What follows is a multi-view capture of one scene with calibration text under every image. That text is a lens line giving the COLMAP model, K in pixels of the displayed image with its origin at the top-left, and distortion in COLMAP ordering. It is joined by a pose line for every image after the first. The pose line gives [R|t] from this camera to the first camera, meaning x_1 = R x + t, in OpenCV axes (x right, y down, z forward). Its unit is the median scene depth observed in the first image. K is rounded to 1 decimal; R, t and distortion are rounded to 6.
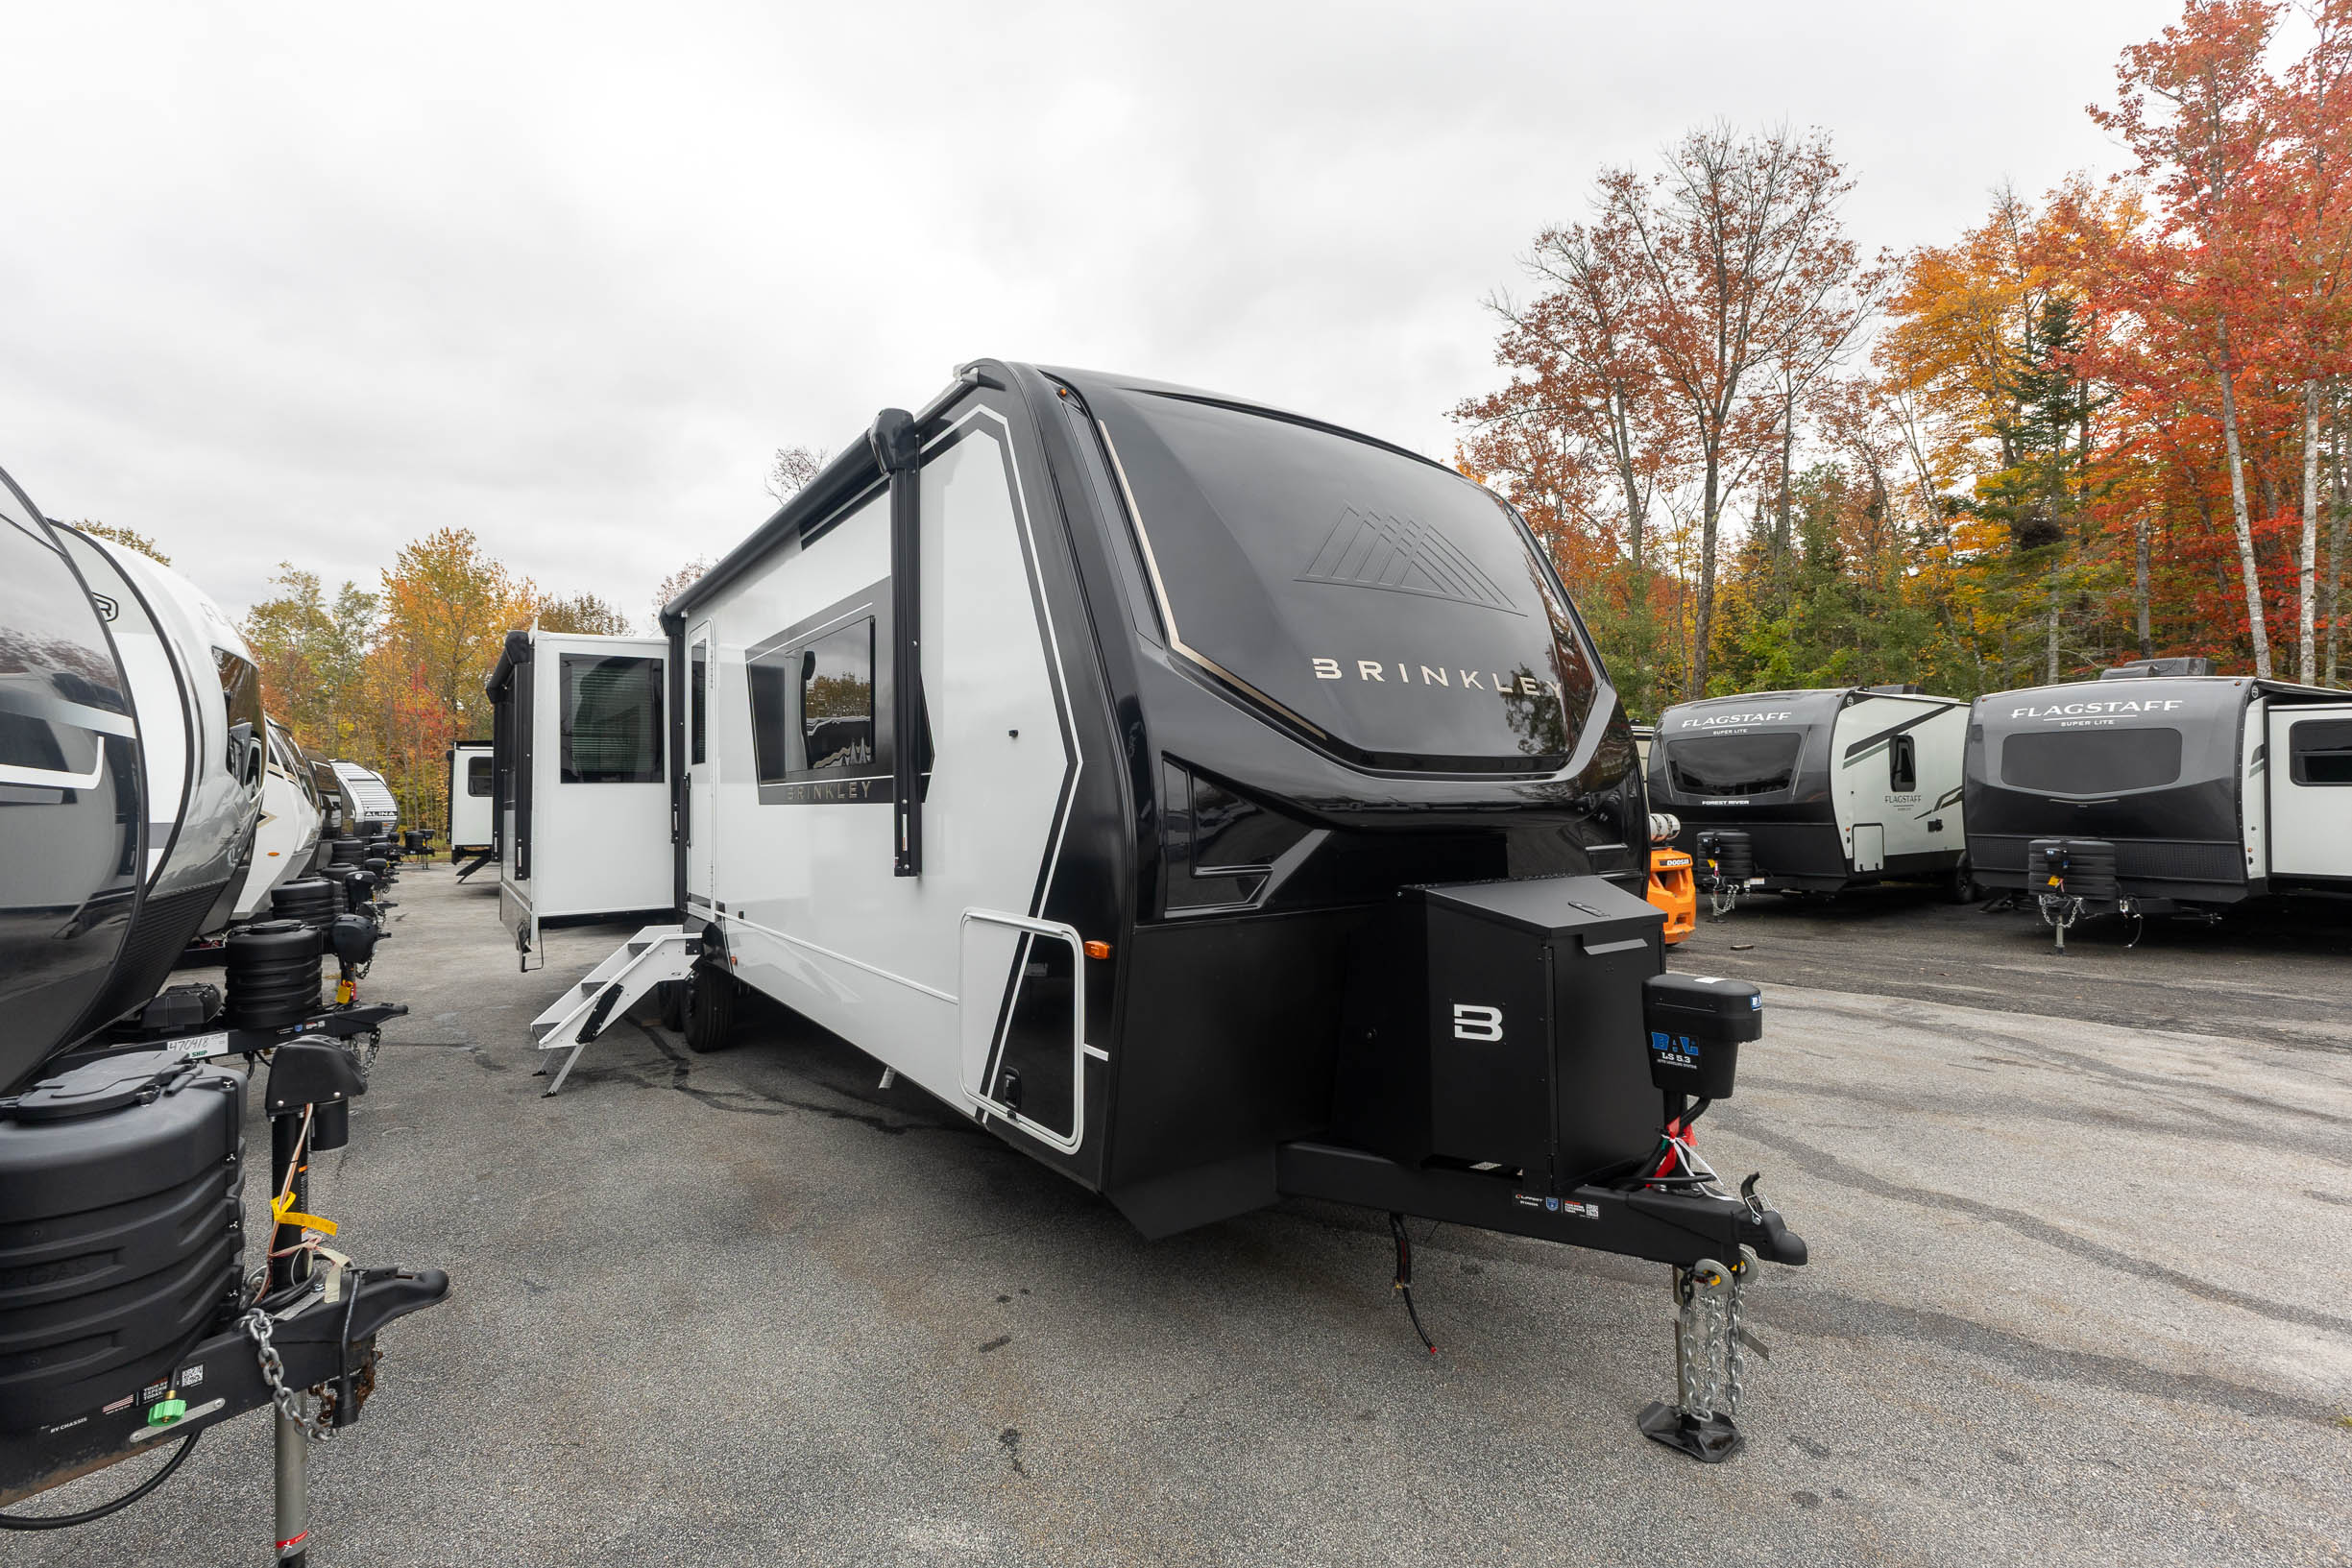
lens RADIAL K [[980.8, 0, 1174.4], [0, 980.8, 785.4], [0, 0, 1]] dist [0.007304, -0.001752]
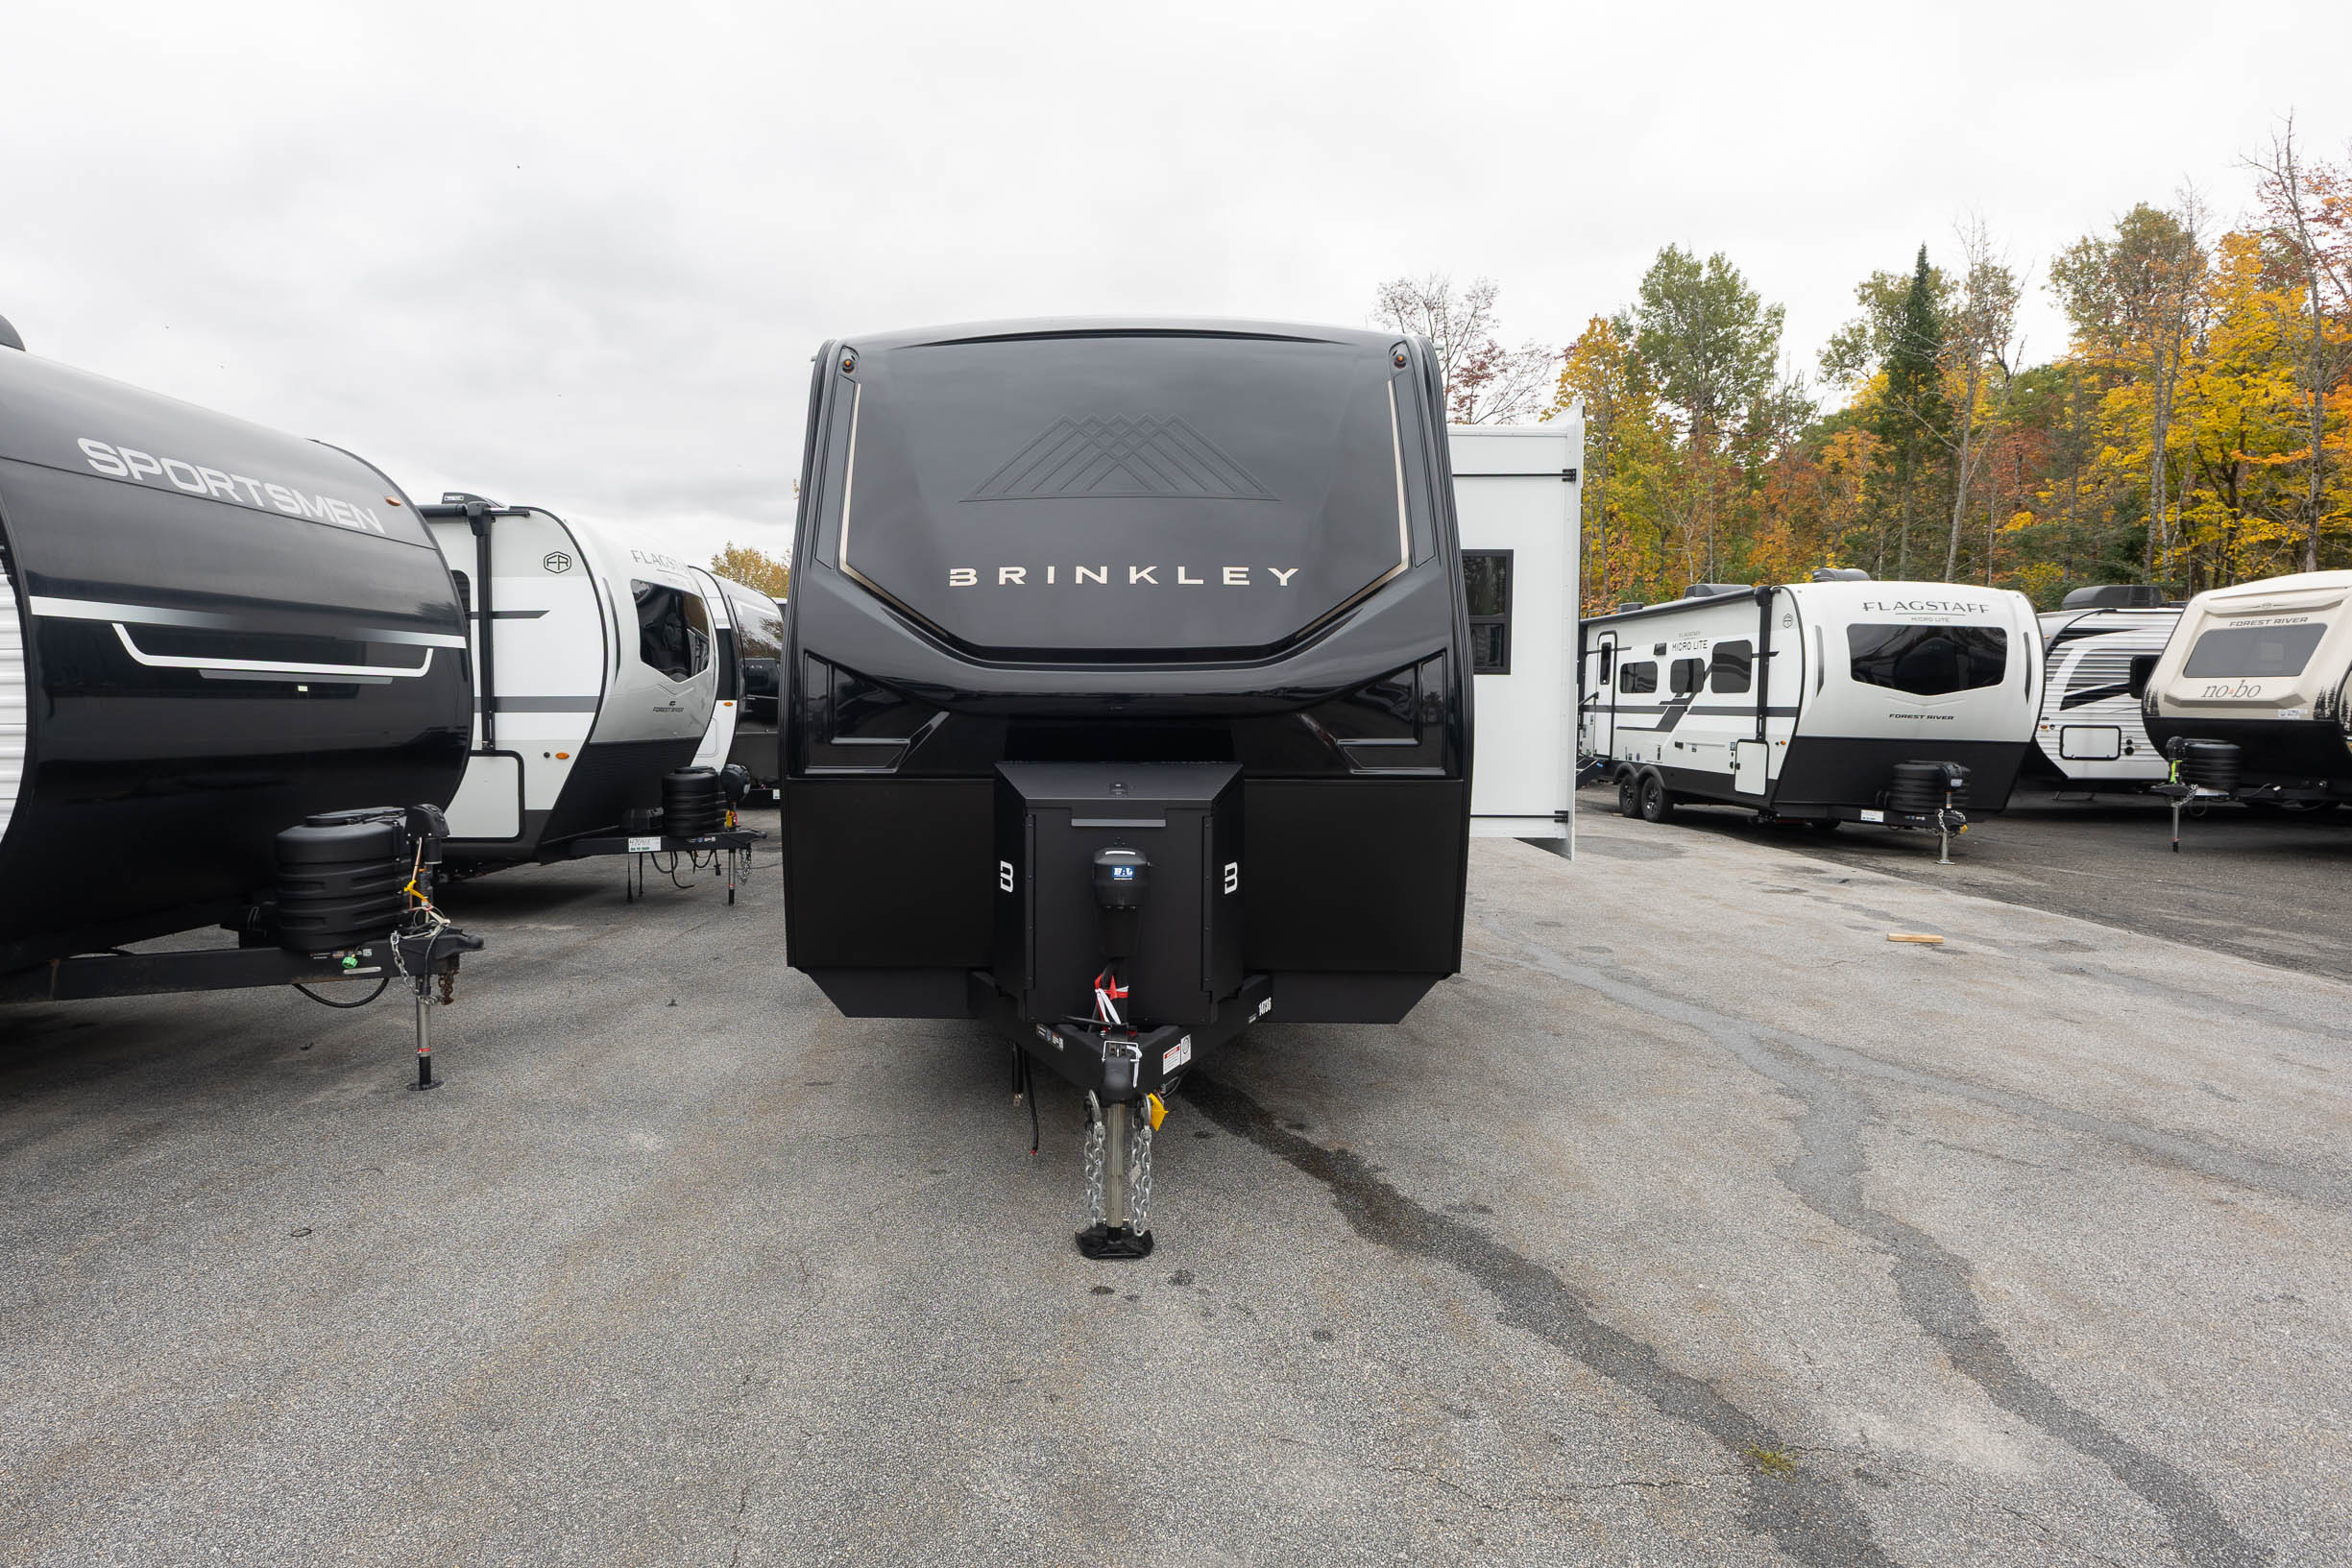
lens RADIAL K [[1192.8, 0, 1175.5], [0, 1192.8, 782.1], [0, 0, 1]] dist [0.000323, -0.001115]
pose [[0.816457, 0.049065, -0.575318, 1.162069], [0.001112, 0.996248, 0.086541, 0.003290], [0.577406, -0.071297, 0.813339, -0.040778]]
